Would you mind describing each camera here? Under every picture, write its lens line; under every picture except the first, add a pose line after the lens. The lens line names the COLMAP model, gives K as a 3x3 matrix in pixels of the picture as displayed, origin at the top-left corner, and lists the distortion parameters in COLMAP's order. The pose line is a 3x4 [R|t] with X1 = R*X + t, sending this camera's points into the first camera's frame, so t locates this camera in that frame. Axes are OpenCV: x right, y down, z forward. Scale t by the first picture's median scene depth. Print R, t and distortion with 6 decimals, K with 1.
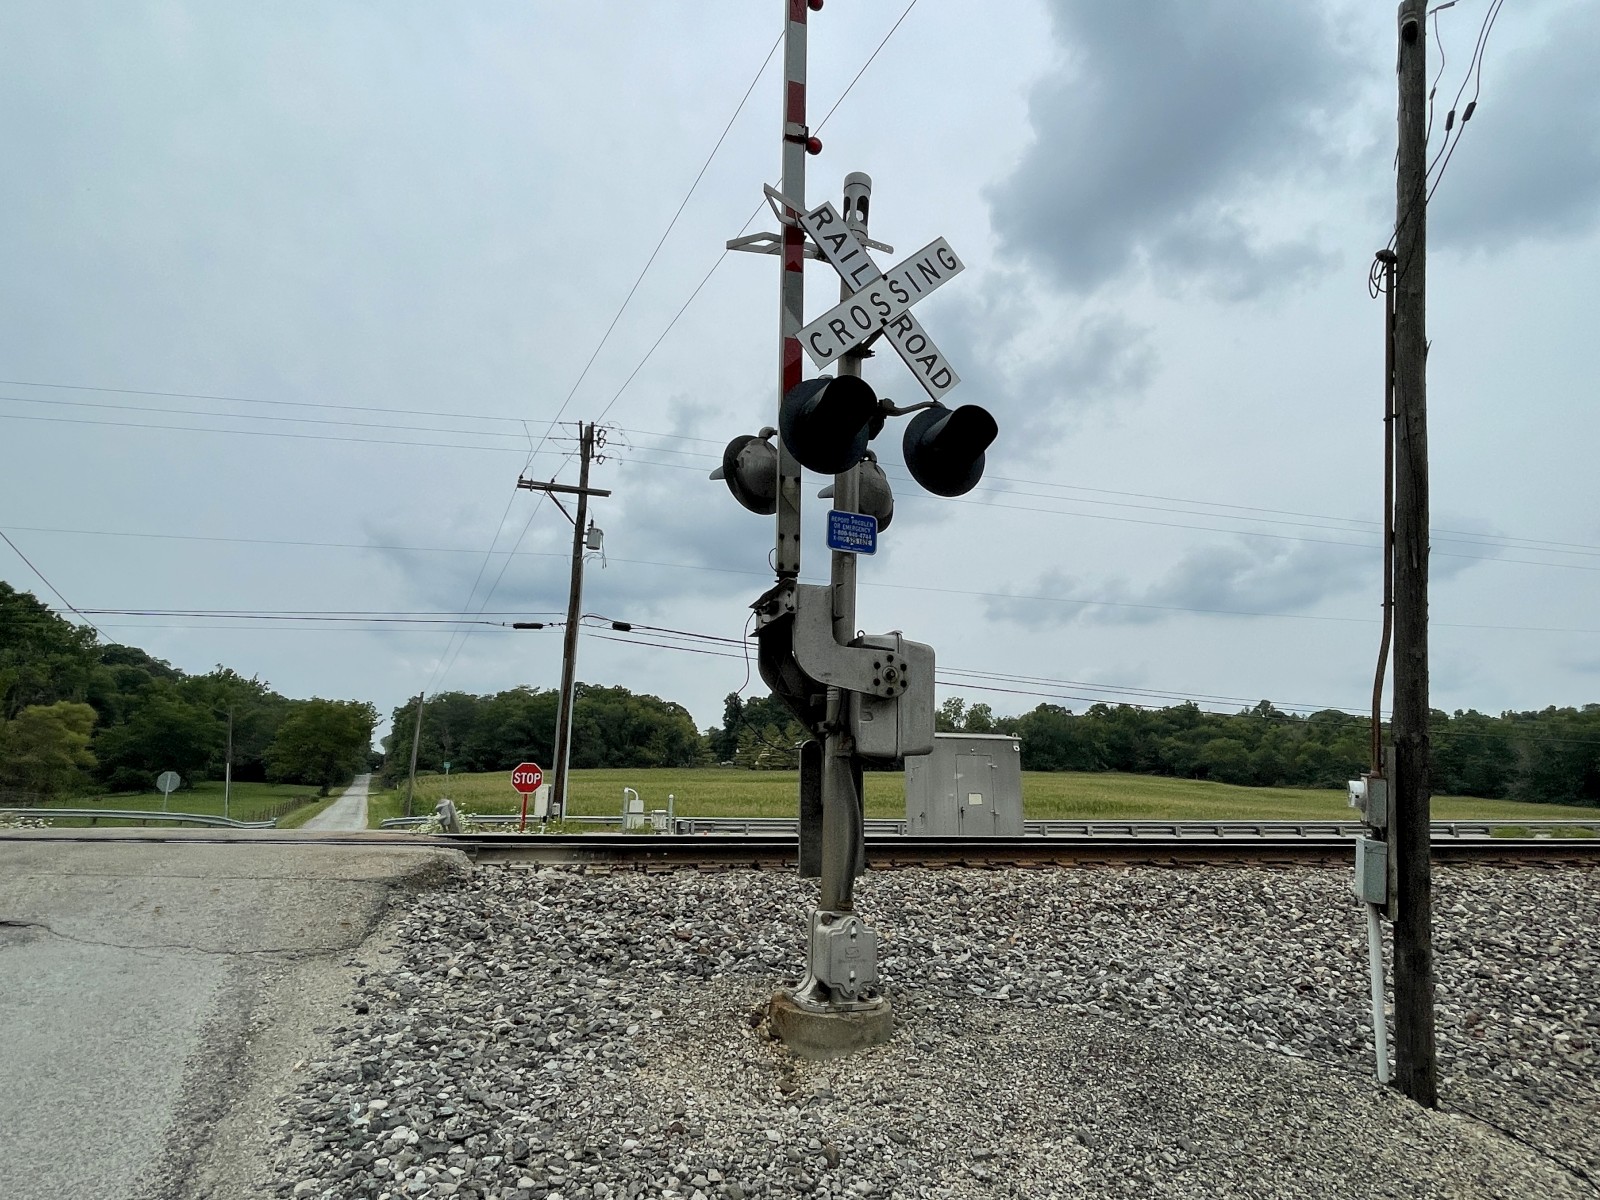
lens RADIAL K [[865.2, 0, 804.4], [0, 865.2, 603.4], [0, 0, 1]] dist [-0.002828, -0.000306]
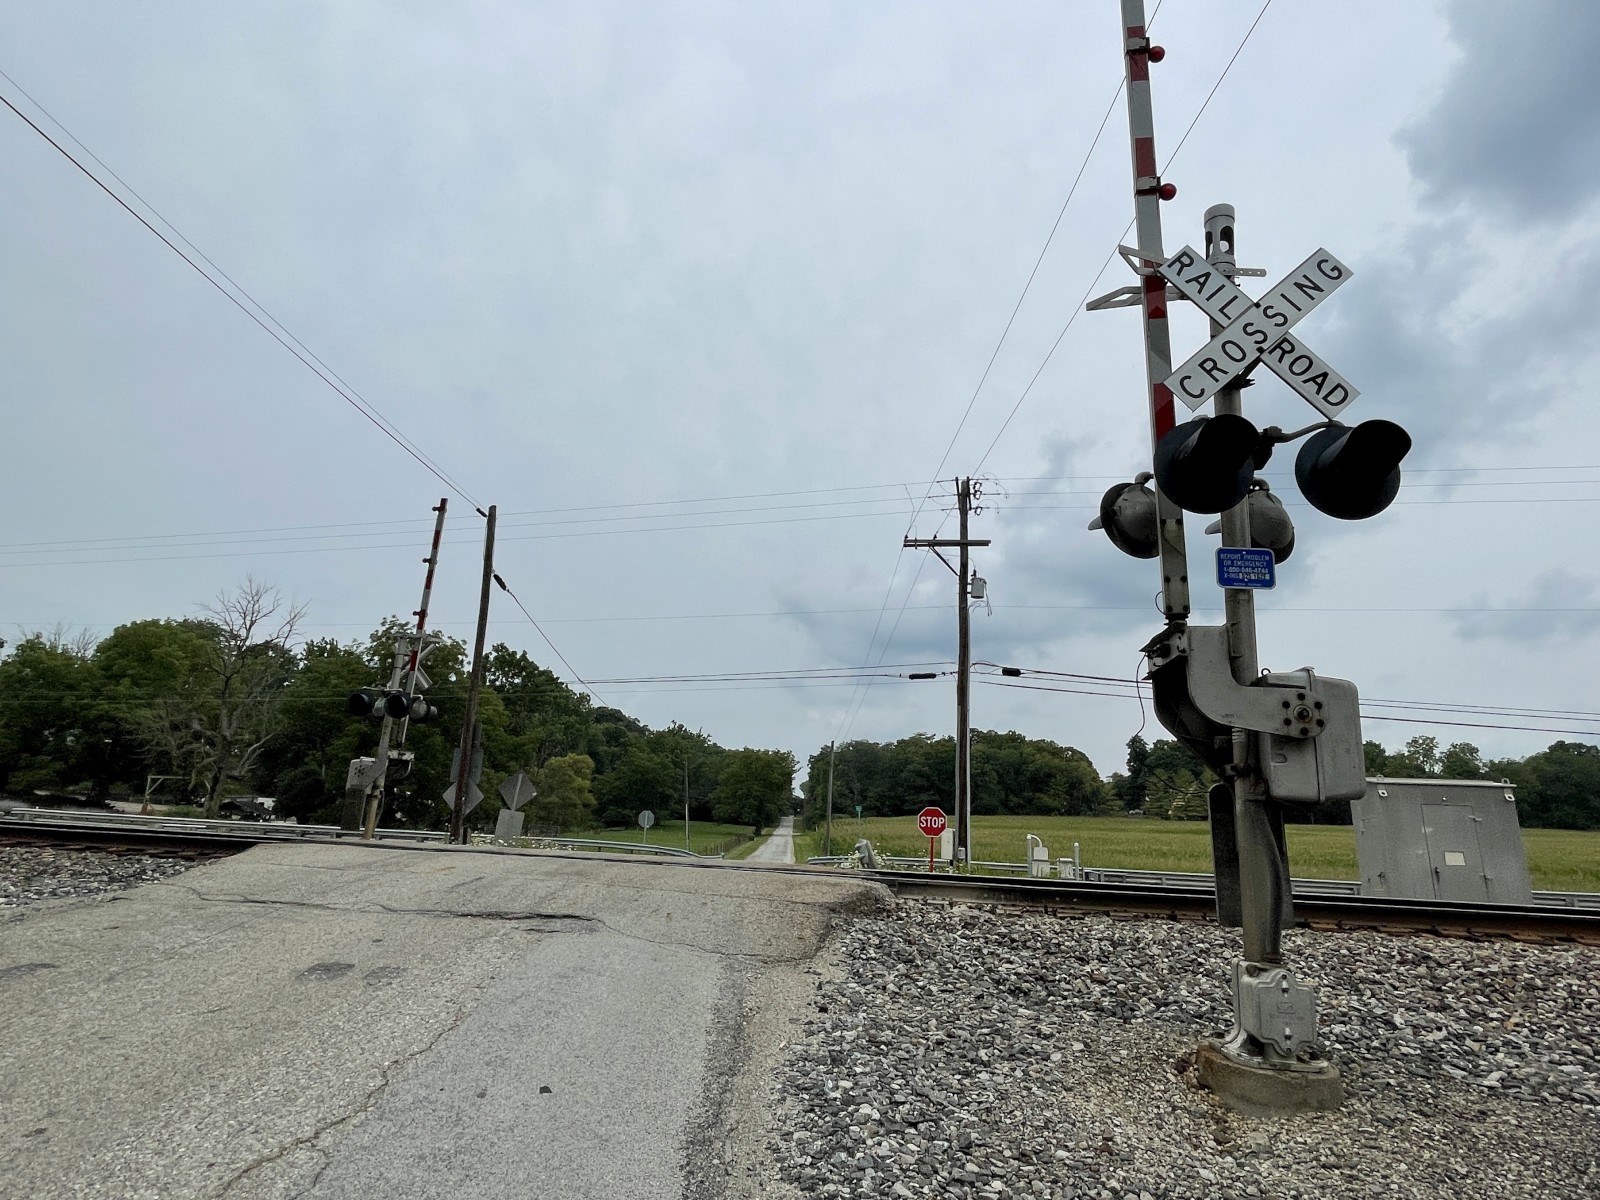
lens RADIAL K [[865.2, 0, 804.4], [0, 865.2, 603.4], [0, 0, 1]] dist [-0.002828, -0.000306]
pose [[0.902847, -0.084715, -0.421535, 0.010178], [0.062765, 0.995863, -0.065707, -0.007068], [0.425357, 0.032866, 0.904429, -0.064896]]
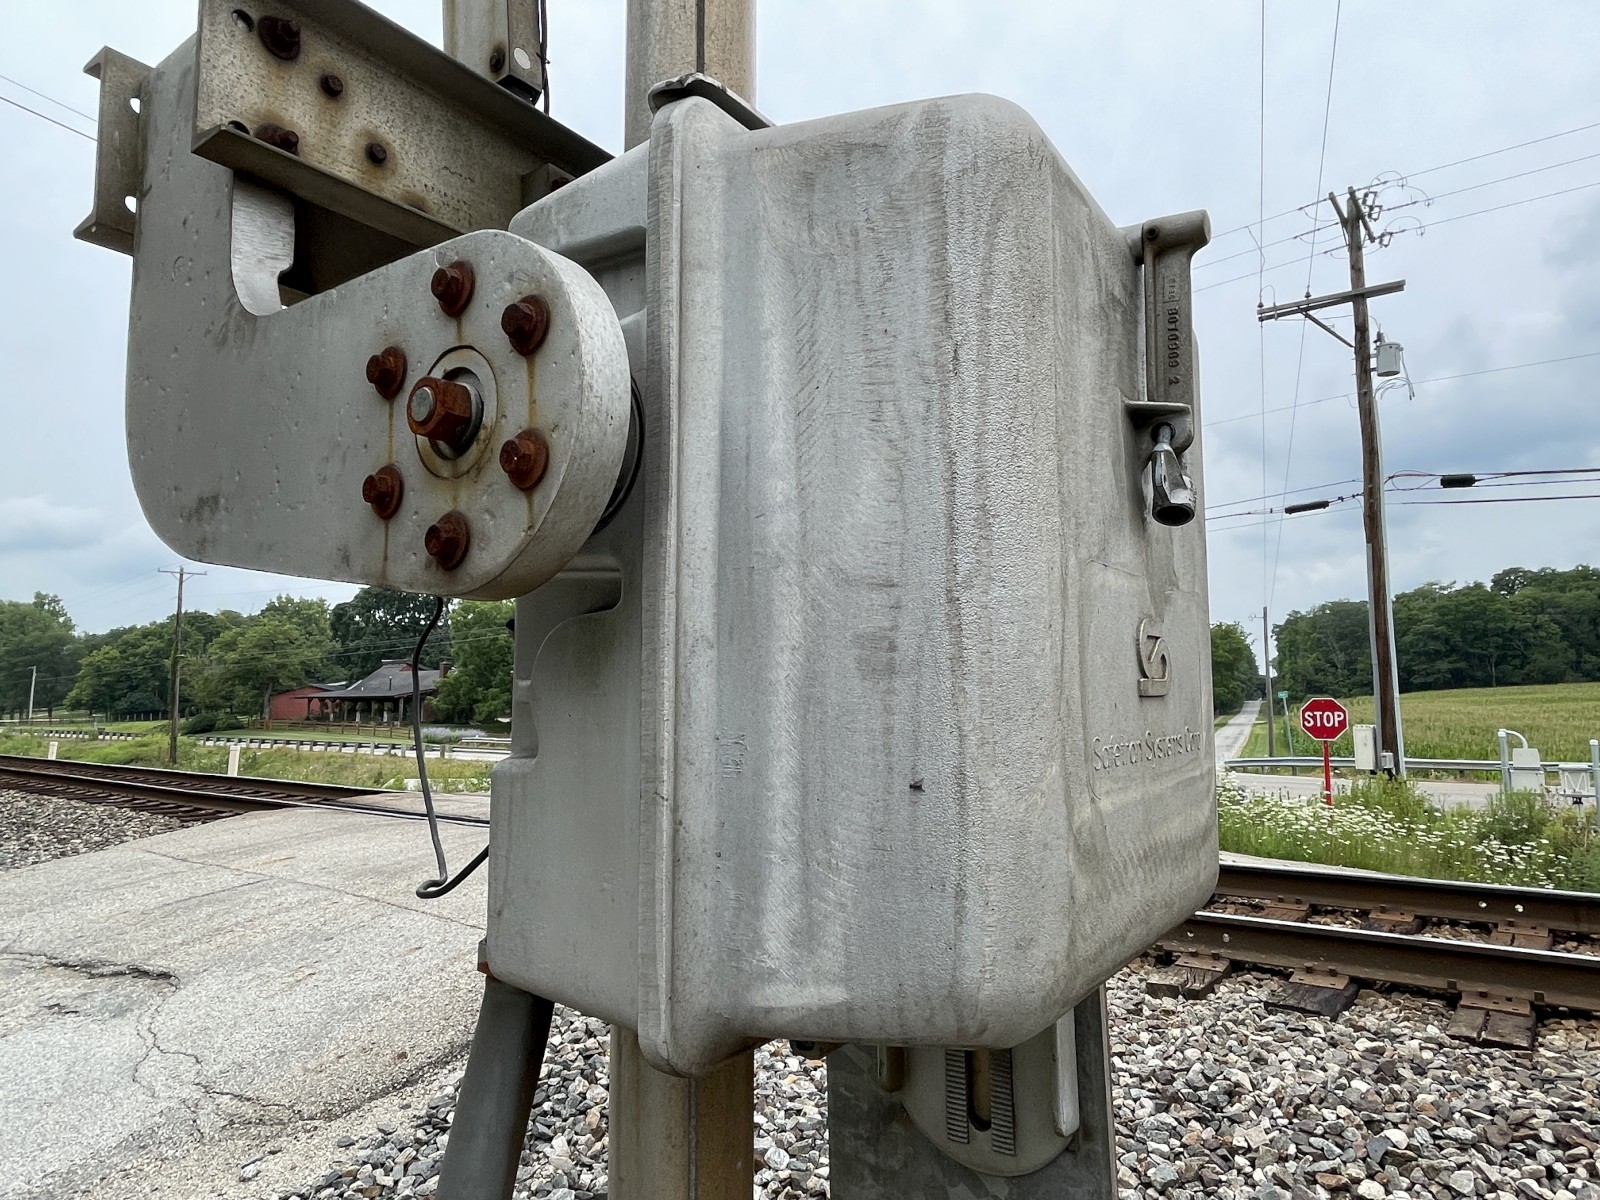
lens RADIAL K [[953.5, 0, 821.0], [0, 953.5, 599.5], [0, 0, 1]] dist [-0.005122, -0.002716]
pose [[0.607637, -0.112339, -0.786230, 0.161196], [0.186166, 0.982512, 0.003494, 0.080092], [0.772088, -0.148492, 0.617924, 0.642920]]
